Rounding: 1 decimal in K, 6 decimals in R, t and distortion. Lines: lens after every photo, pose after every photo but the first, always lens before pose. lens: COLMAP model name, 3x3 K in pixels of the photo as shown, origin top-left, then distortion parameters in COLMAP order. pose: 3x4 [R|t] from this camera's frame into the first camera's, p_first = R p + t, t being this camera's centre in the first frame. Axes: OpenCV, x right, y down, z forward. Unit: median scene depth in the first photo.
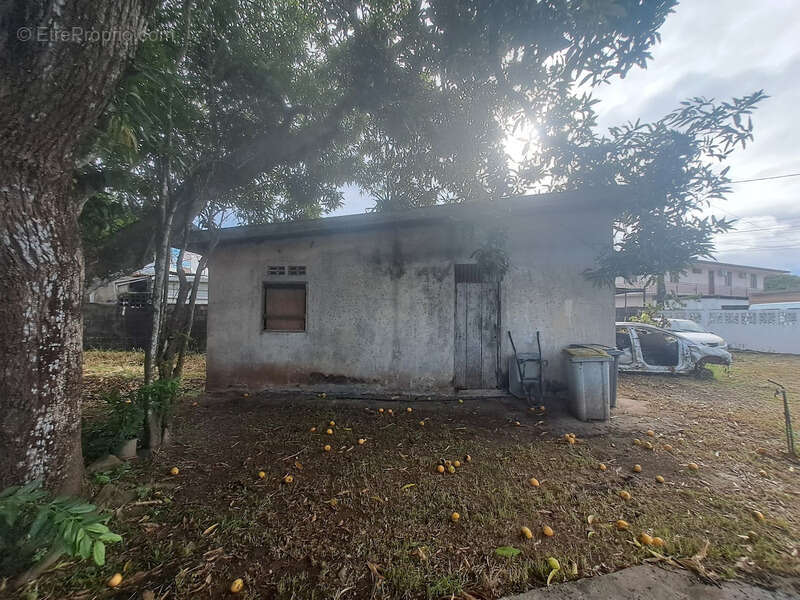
lens RADIAL K [[313.9, 0, 396.4], [0, 313.9, 297.8], [0, 0, 1]] dist [0.000653, -0.001419]
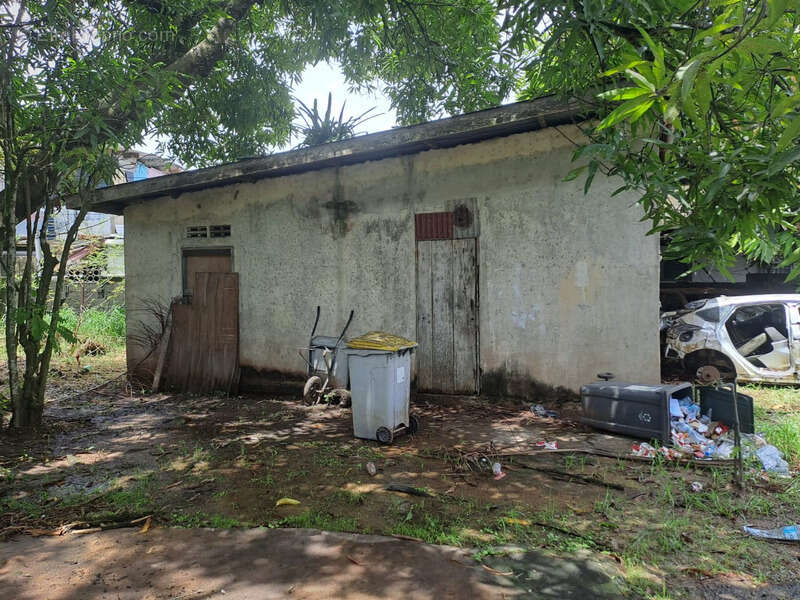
lens RADIAL K [[576.6, 0, 398.8], [0, 576.6, 294.3], [0, 0, 1]] dist [0.067235, -0.016805]
pose [[0.958816, -0.010470, -0.283834, 0.507554], [0.030214, 0.997410, 0.065271, -0.014606], [0.282415, -0.071159, 0.956649, -0.230761]]
